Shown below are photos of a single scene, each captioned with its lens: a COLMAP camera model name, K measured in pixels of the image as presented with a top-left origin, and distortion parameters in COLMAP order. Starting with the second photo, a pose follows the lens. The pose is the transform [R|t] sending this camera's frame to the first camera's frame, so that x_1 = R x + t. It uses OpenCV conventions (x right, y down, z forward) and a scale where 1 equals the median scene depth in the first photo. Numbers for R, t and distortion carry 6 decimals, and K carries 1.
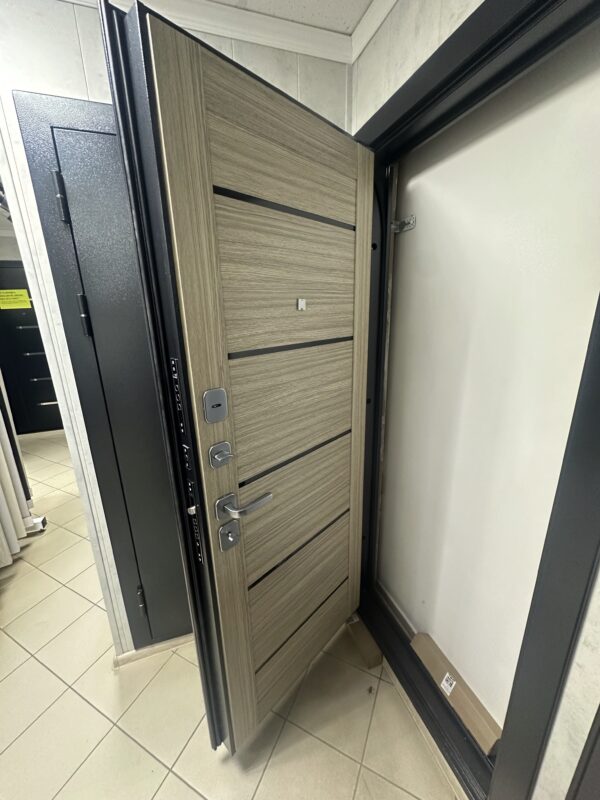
lens RADIAL K [[322.3, 0, 301.9], [0, 322.3, 400.5], [0, 0, 1]] dist [-0.001035, -0.000663]
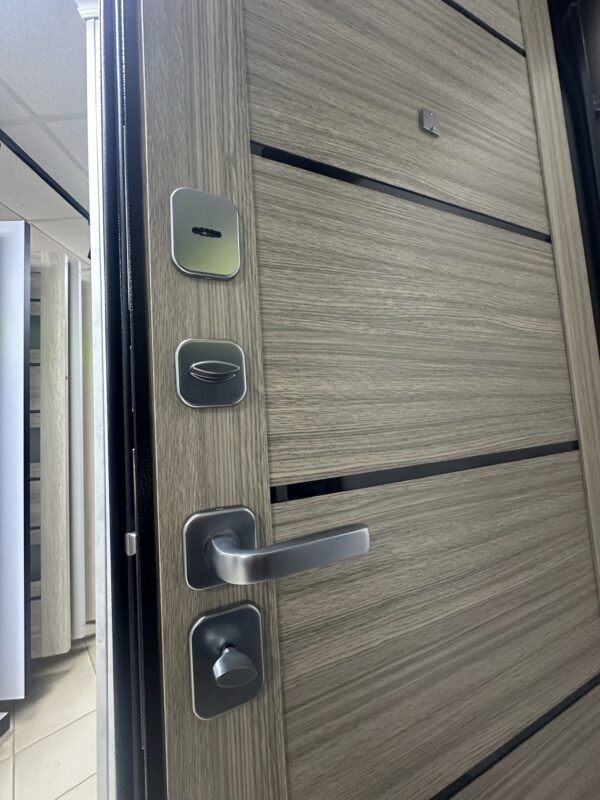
lens RADIAL K [[322.3, 0, 301.9], [0, 322.3, 400.5], [0, 0, 1]] dist [-0.001035, -0.000663]
pose [[0.923188, -0.067945, -0.378295, -0.020132], [-0.063648, 0.943634, -0.324812, 0.219051], [0.379042, 0.323941, 0.866827, 0.528334]]
